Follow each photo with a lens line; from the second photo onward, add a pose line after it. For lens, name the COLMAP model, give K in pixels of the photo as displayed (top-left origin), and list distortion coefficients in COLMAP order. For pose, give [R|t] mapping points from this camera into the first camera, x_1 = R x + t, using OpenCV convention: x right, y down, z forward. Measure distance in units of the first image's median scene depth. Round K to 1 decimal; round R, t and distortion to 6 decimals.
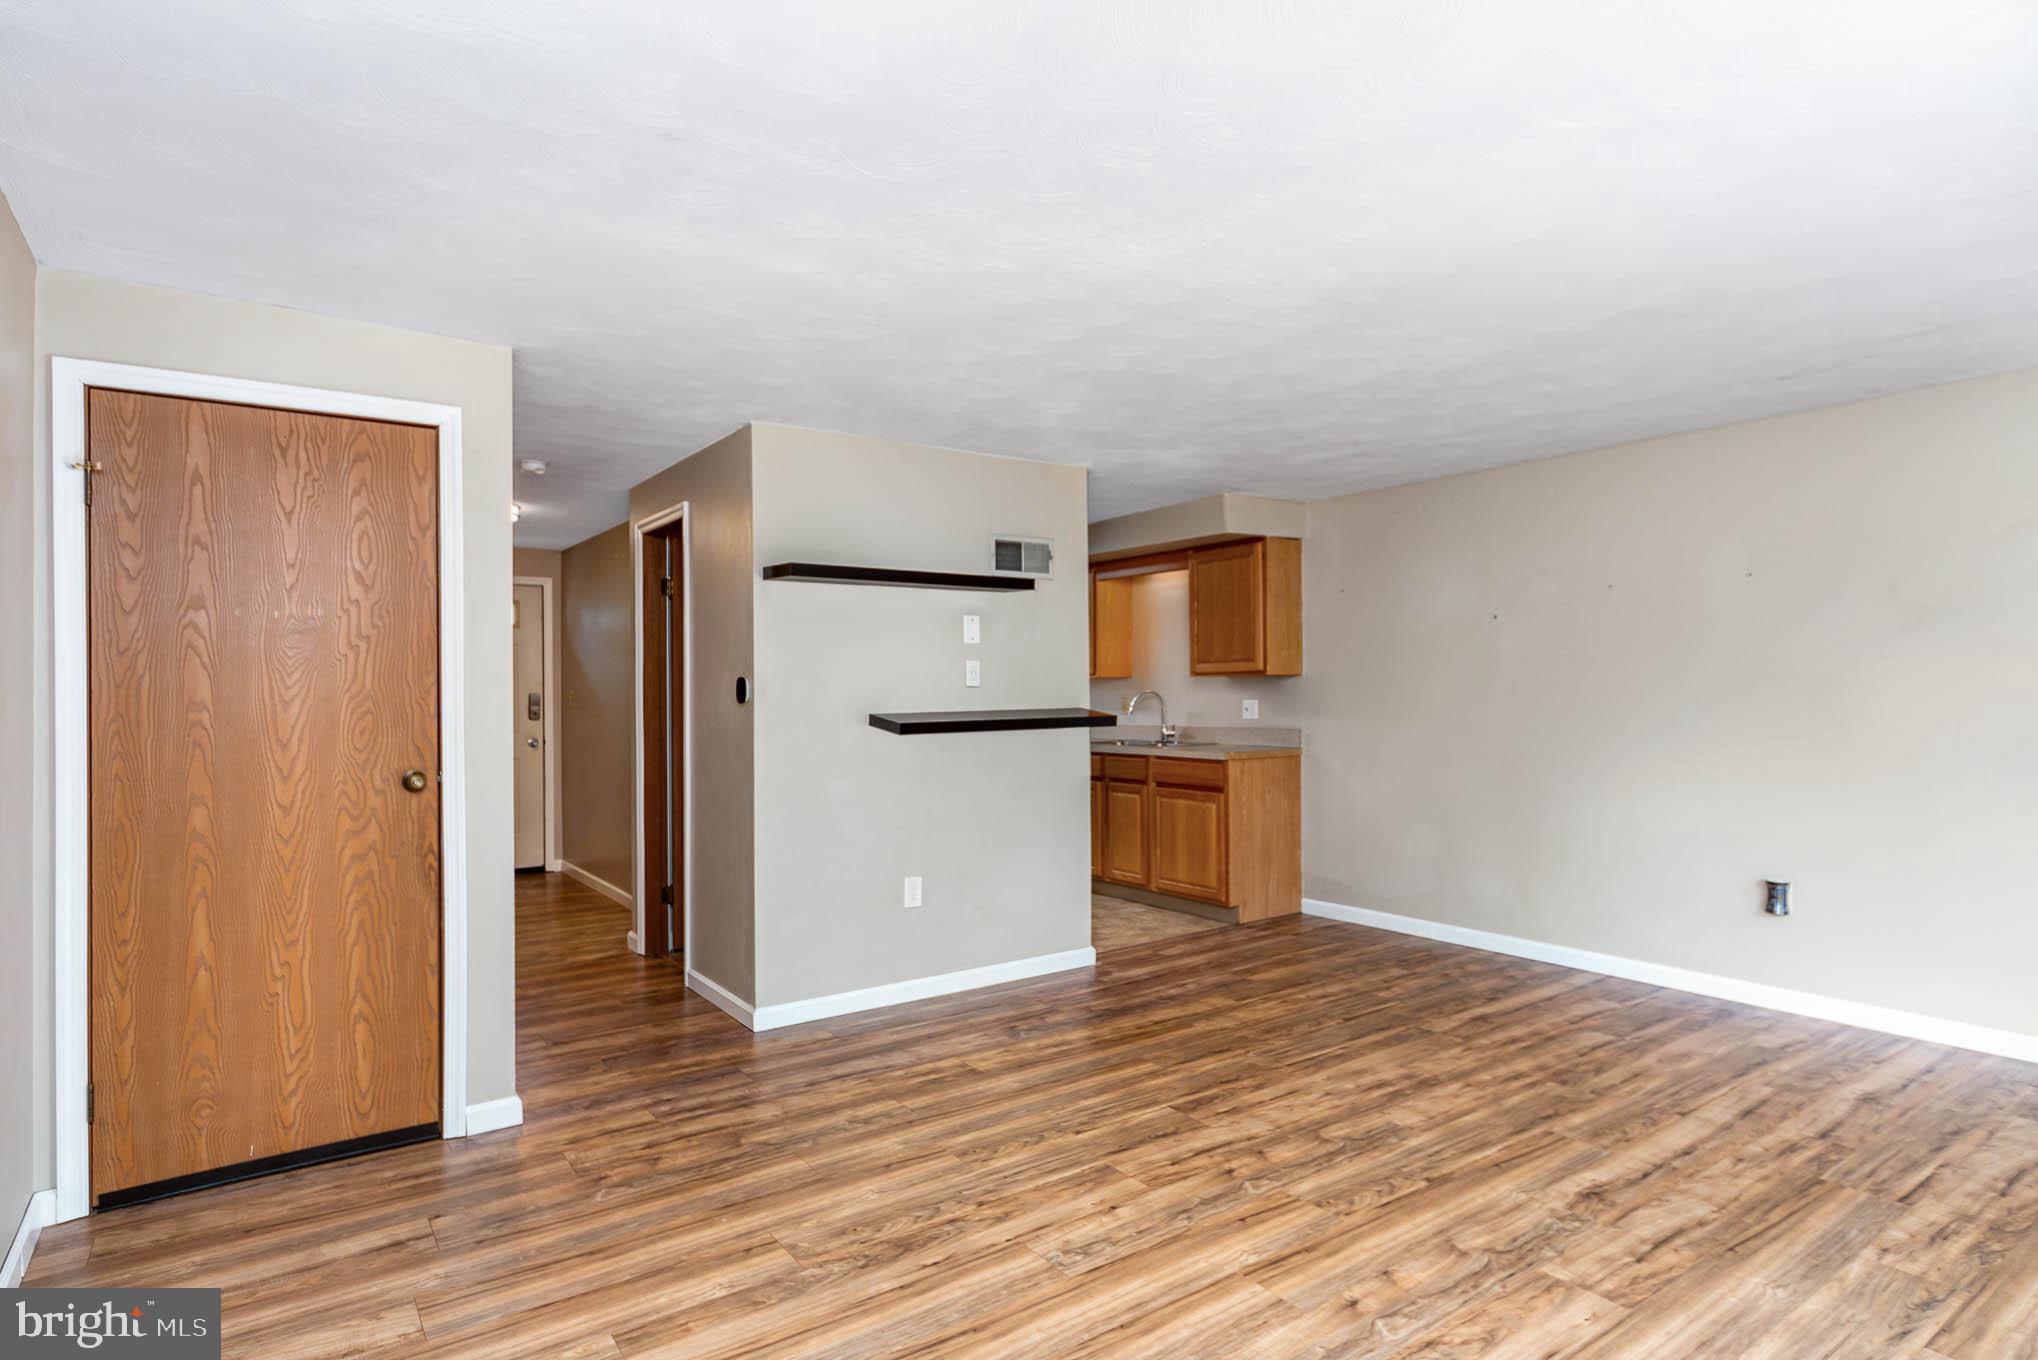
lens RADIAL K [[1075.3, 0, 1023.4], [0, 1075.3, 674.5], [0, 0, 1]] dist [0.006464, -0.001275]
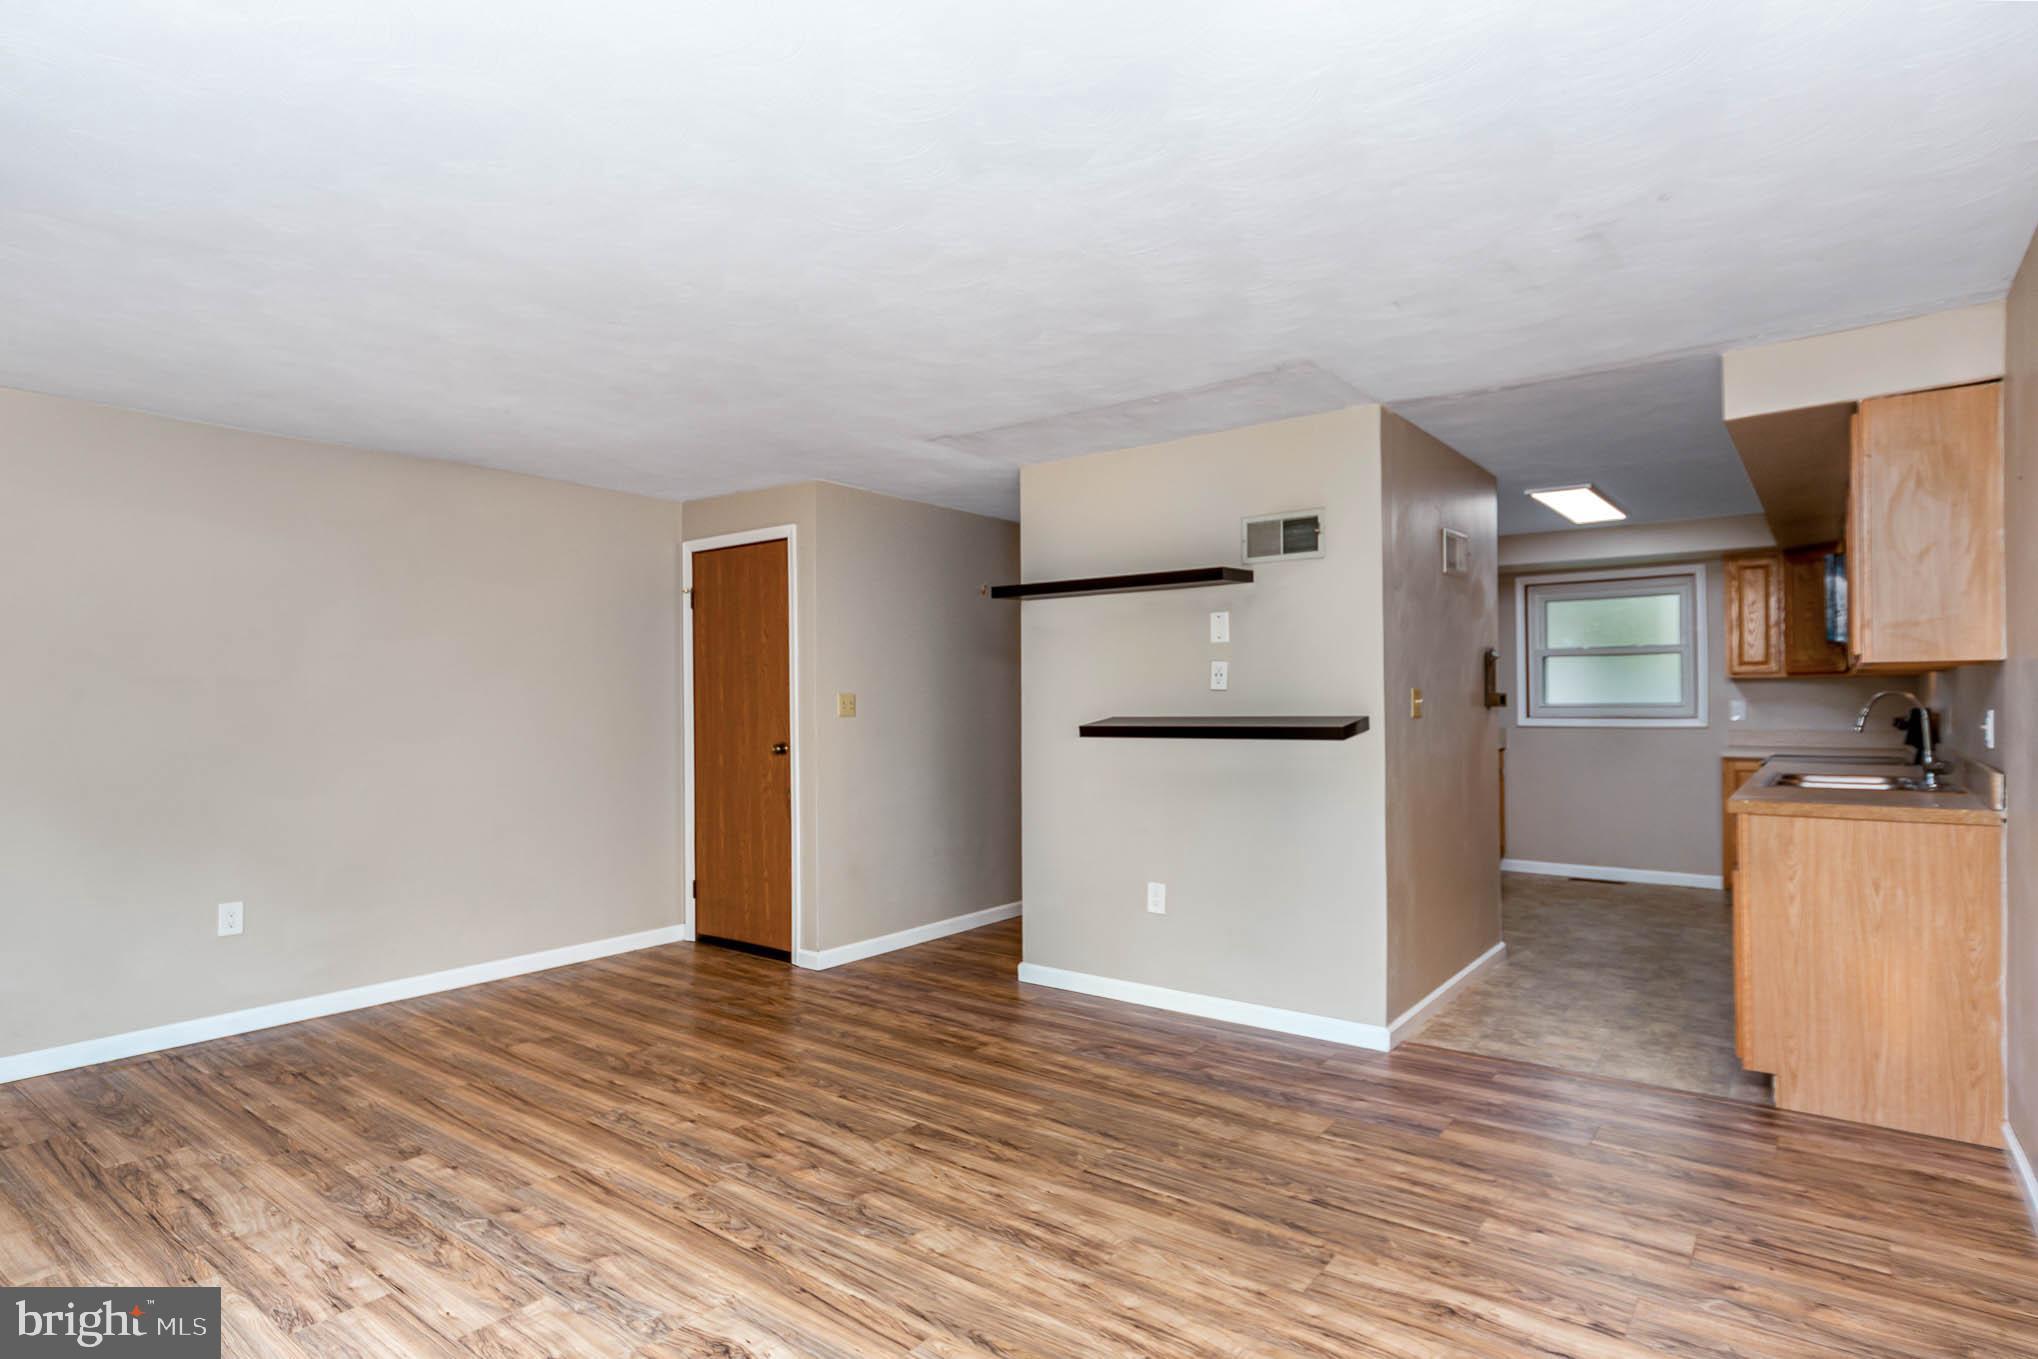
lens RADIAL K [[1075.3, 0, 1023.6], [0, 1075.3, 683.1], [0, 0, 1]] dist [0.006464, -0.001275]
pose [[0.292913, -0.007856, -0.956107, 1.042290], [0.020170, 0.999794, -0.002035, 0.005290], [0.955926, -0.018689, 0.293011, 0.769022]]
